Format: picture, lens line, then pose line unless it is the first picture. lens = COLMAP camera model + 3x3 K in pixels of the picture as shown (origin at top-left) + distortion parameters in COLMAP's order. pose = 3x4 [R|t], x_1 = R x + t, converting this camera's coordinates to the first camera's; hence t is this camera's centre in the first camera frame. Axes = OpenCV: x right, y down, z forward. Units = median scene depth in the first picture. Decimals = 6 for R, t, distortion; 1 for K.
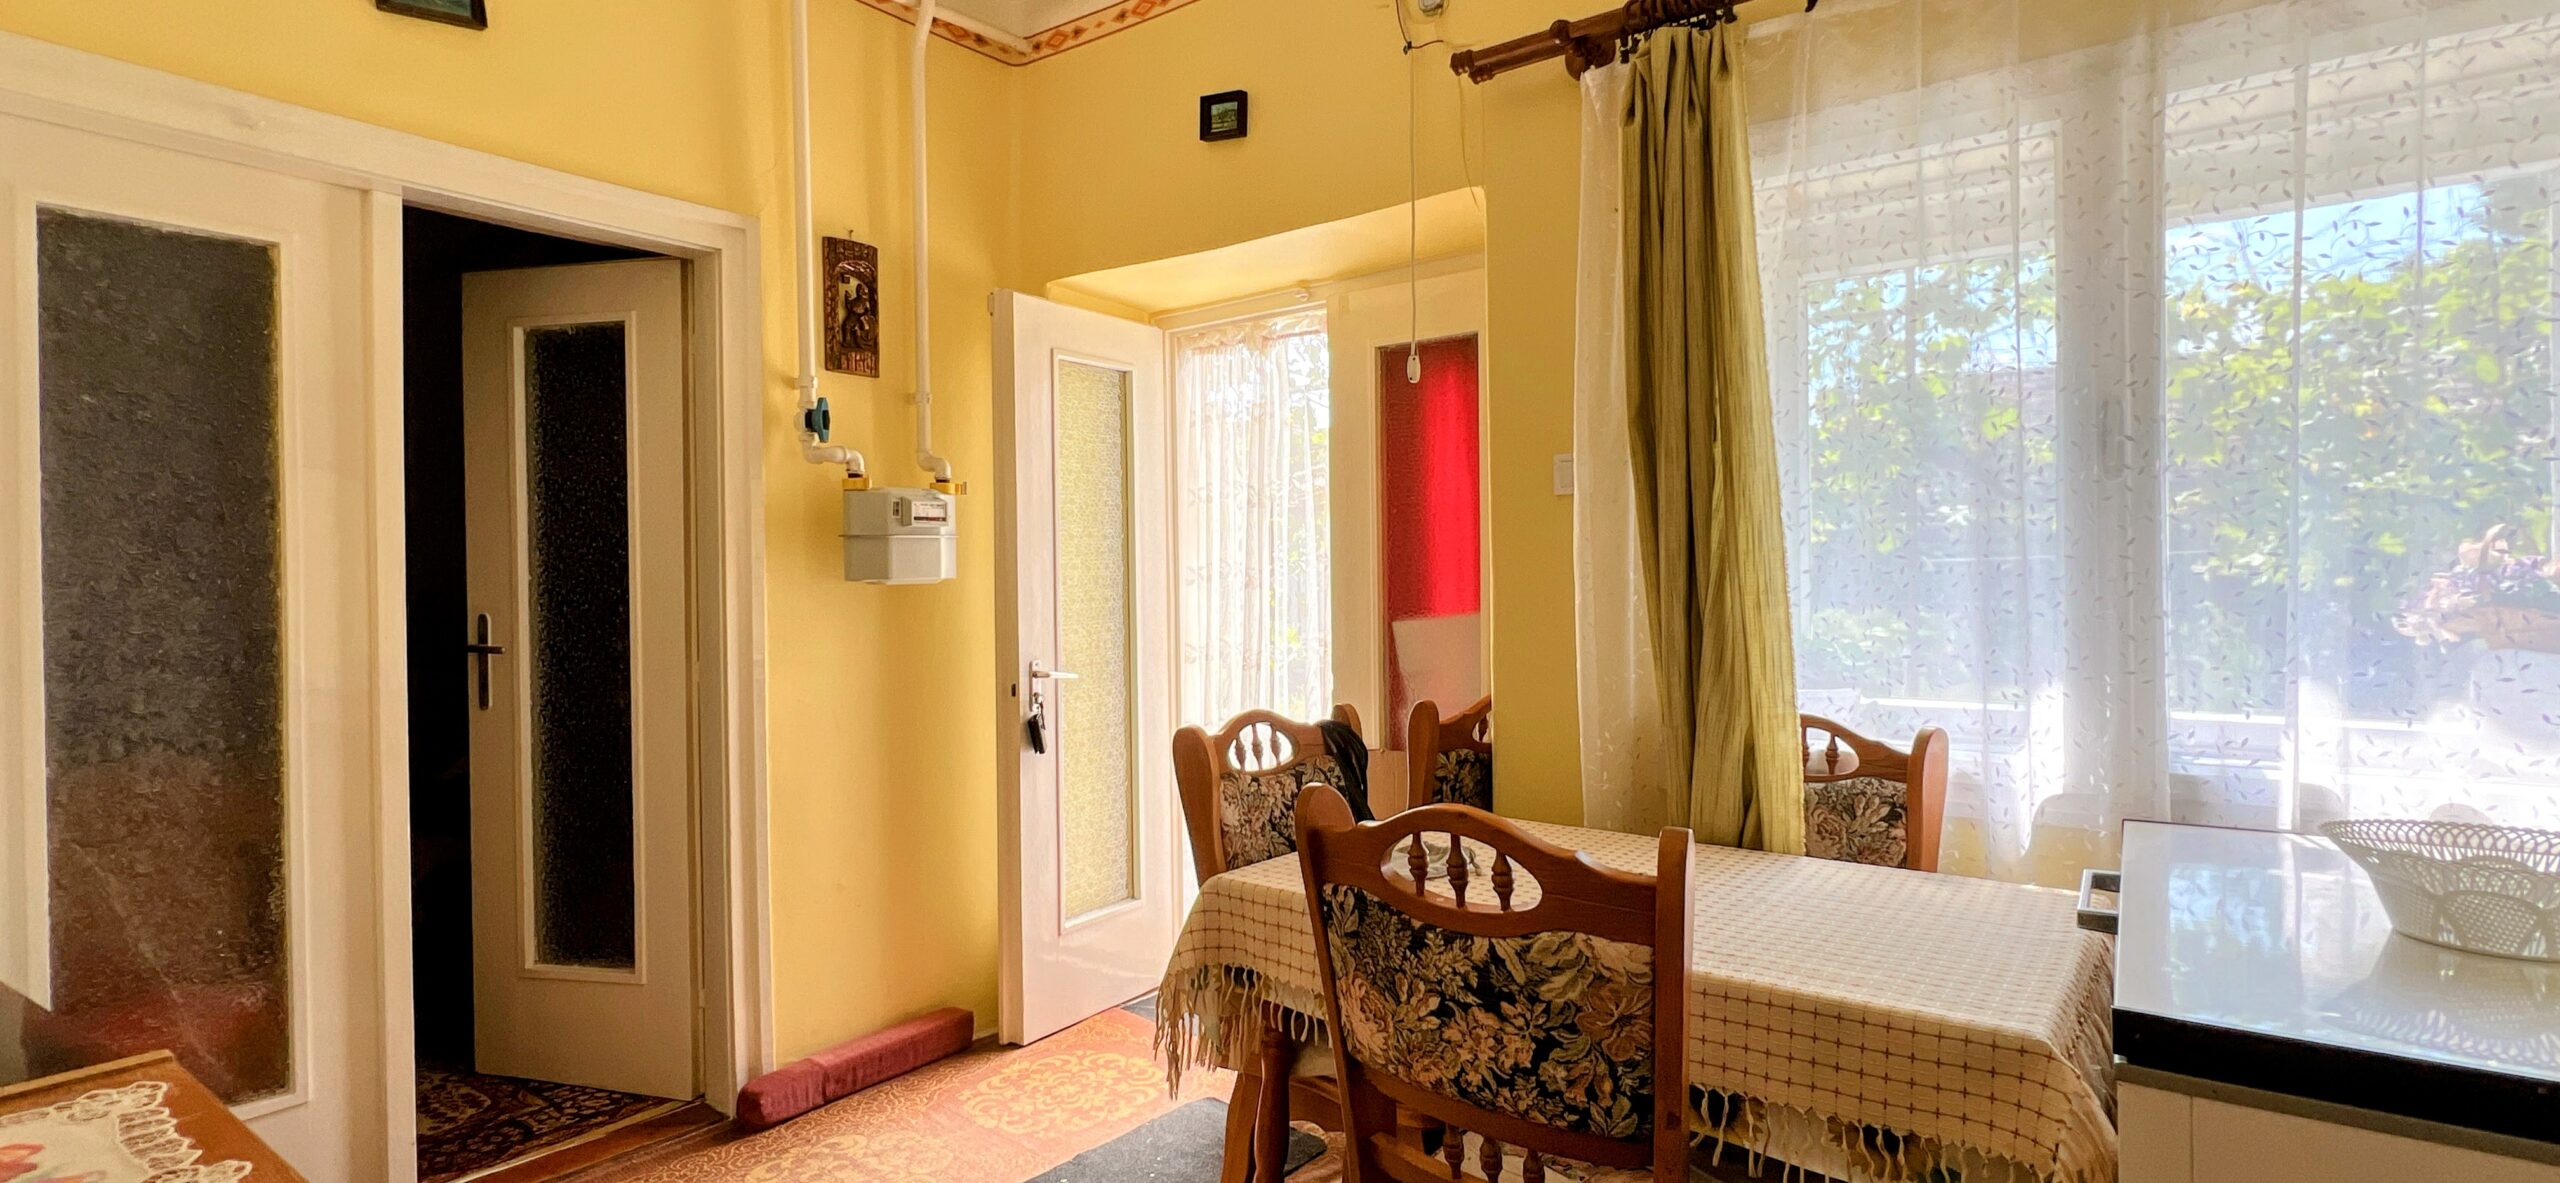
lens RADIAL K [[1198.2, 0, 1286.5], [0, 1198.2, 578.0], [0, 0, 1]] dist [0.000526, -0.000002]
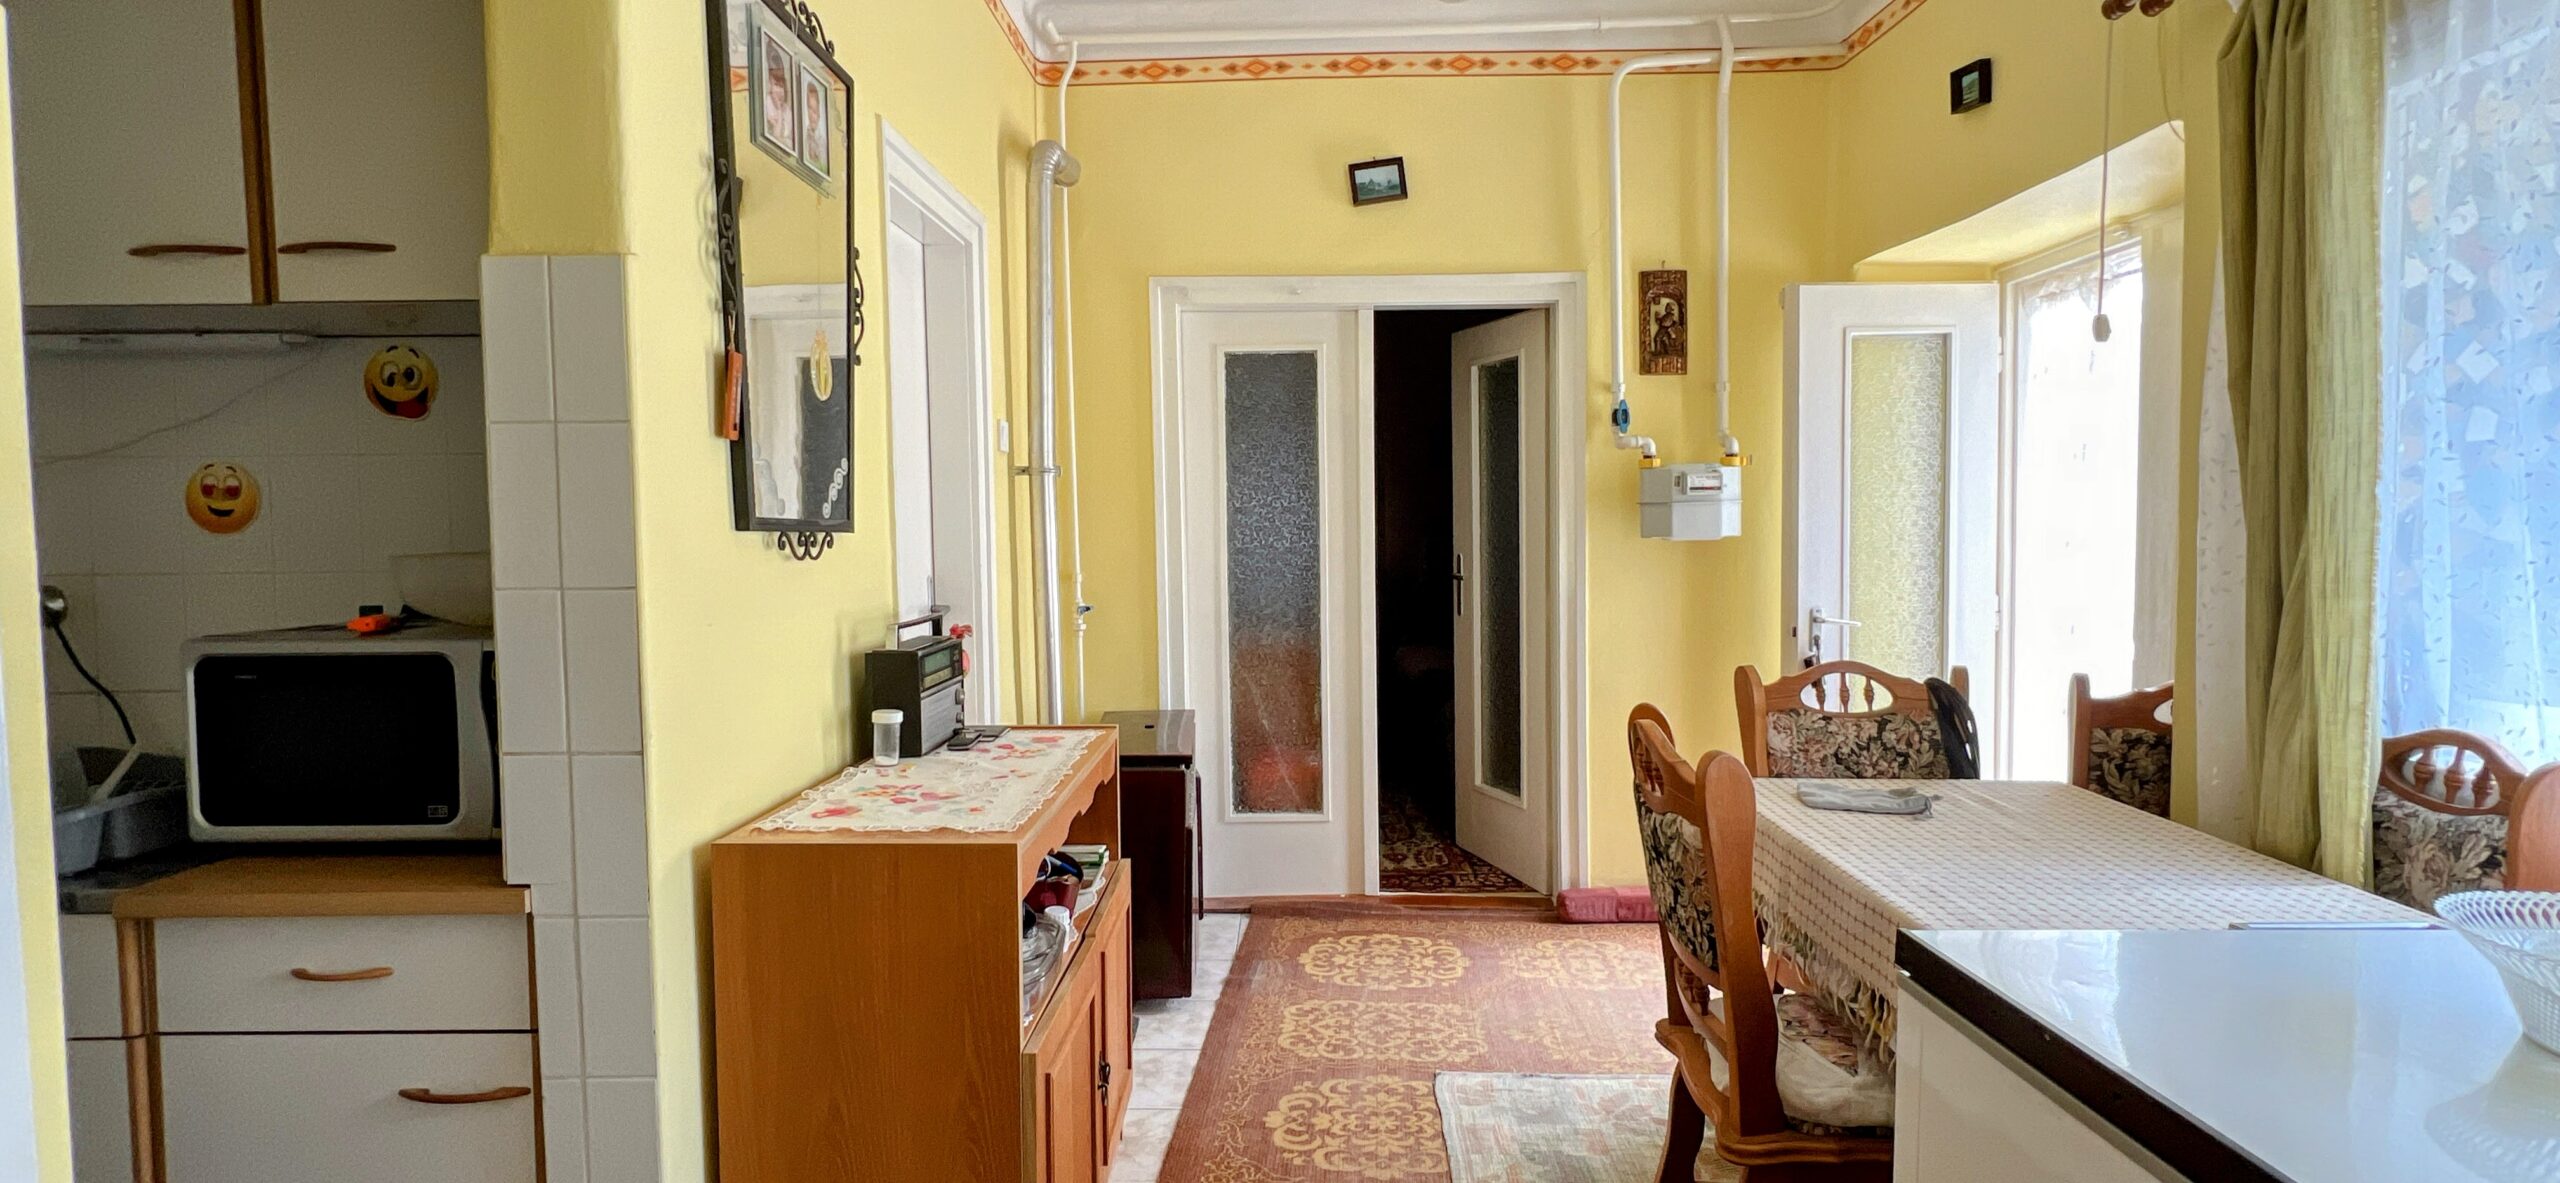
lens RADIAL K [[1198.2, 0, 1286.5], [0, 1198.2, 578.0], [0, 0, 1]] dist [0.000526, -0.000002]
pose [[0.589247, 0.044399, -0.806732, 0.465313], [0.003259, 0.998350, 0.057325, -0.029807], [0.807946, -0.036408, 0.588130, -0.088718]]
